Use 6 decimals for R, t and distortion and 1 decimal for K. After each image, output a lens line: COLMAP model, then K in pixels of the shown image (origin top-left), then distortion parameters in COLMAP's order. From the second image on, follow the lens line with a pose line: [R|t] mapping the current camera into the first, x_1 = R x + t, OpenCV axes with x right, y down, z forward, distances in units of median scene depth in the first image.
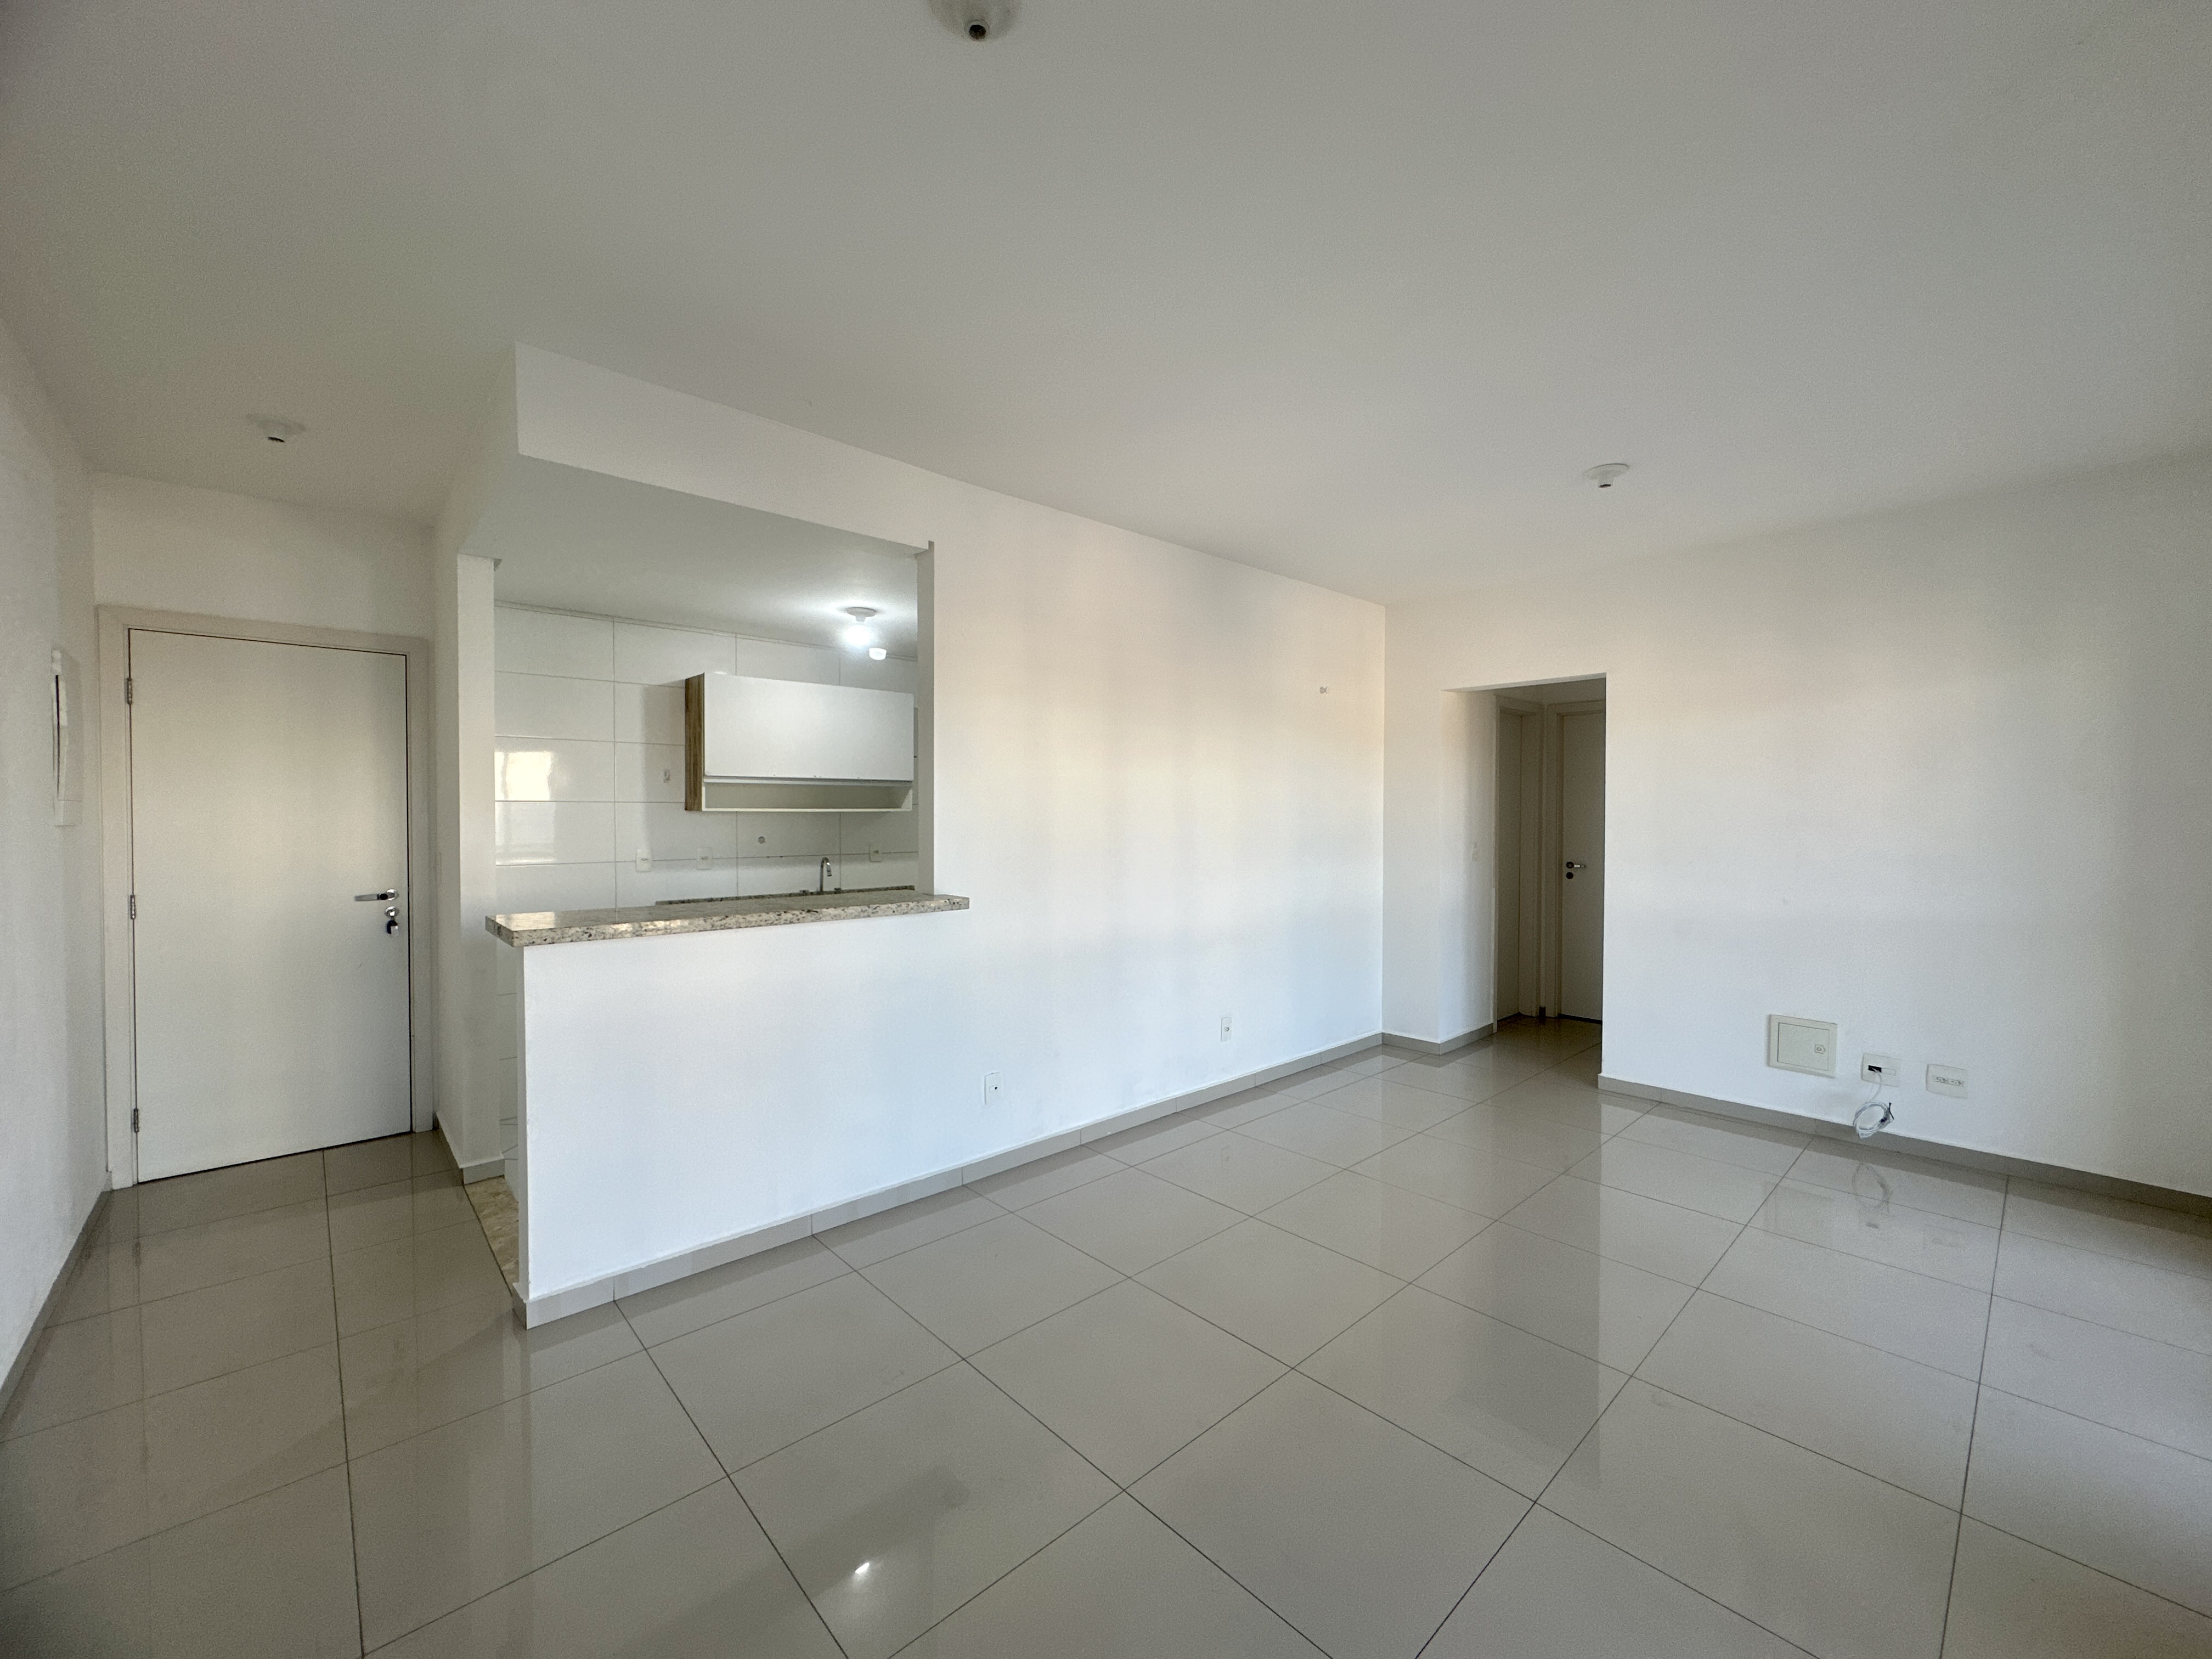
lens RADIAL K [[883.2, 0, 1102.8], [0, 883.2, 829.0], [0, 0, 1]] dist [-0.004455, 0.000762]
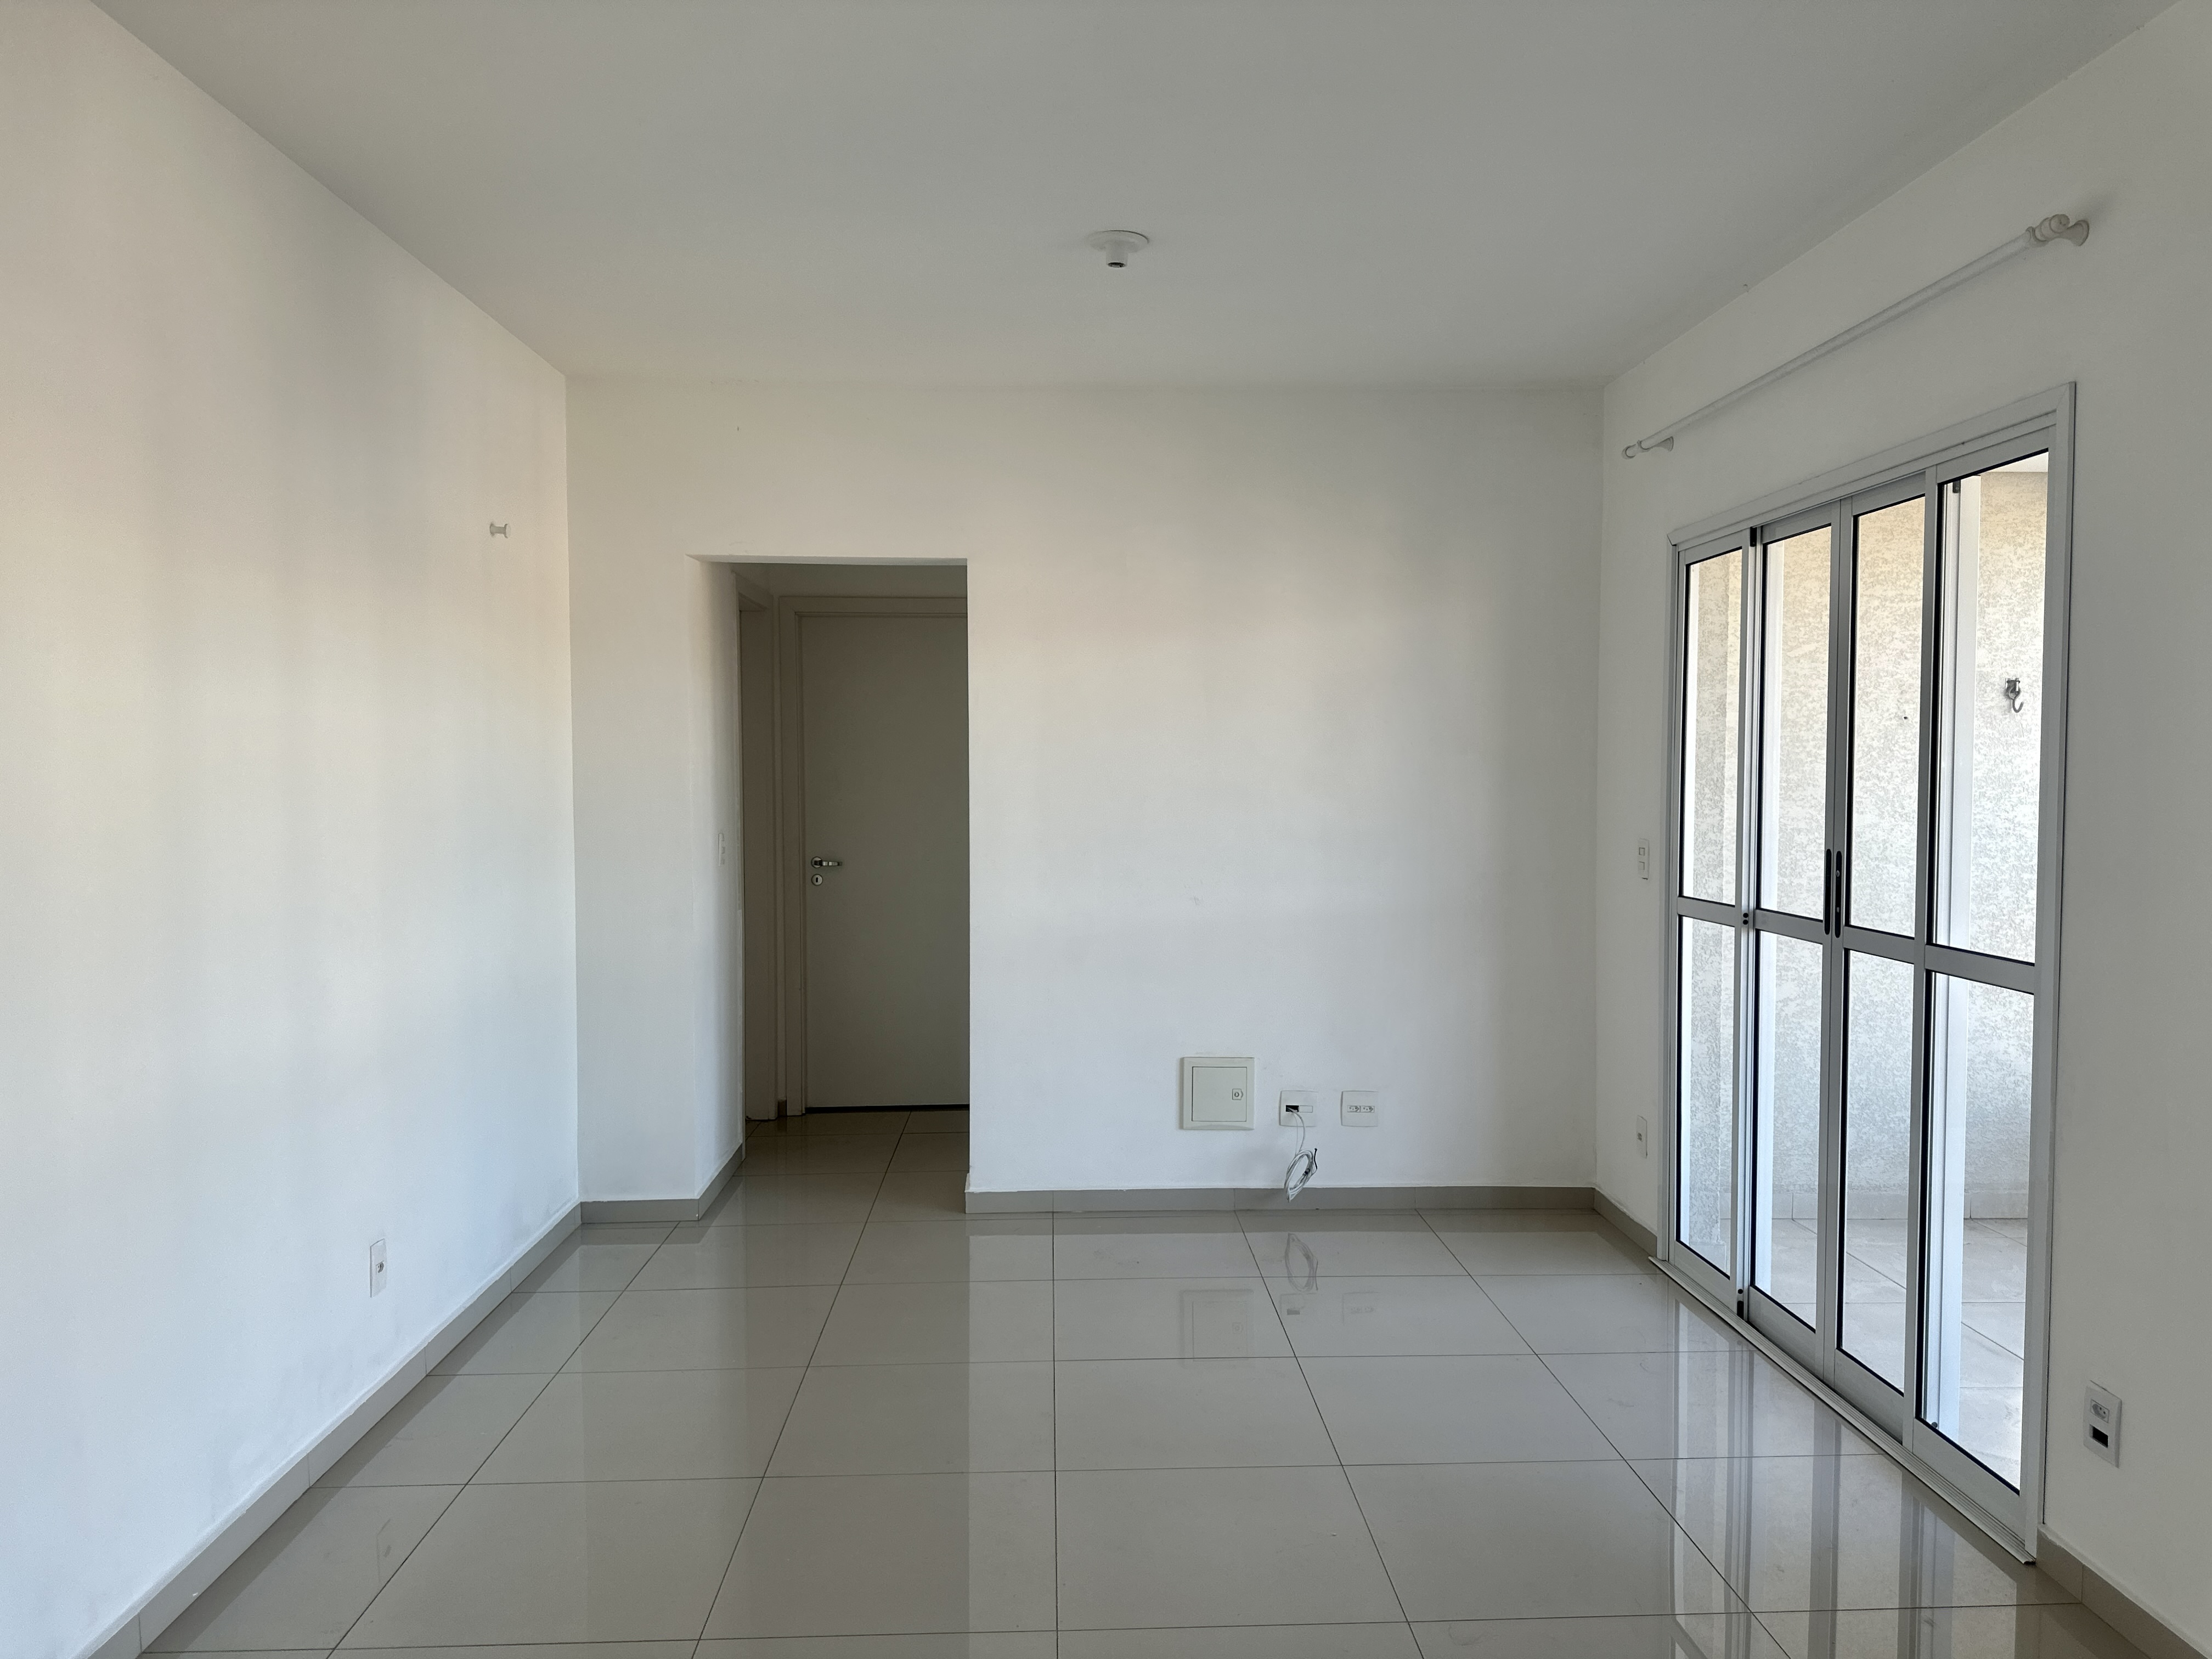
lens RADIAL K [[1556.8, 0, 1118.5], [0, 1556.8, 833.8], [0, 0, 1]] dist [0.118973, -0.172422]
pose [[0.646217, -0.034590, 0.762370, -0.221129], [0.016671, 0.999374, 0.031212, -0.011735], [-0.762972, -0.007460, 0.646389, 0.194963]]
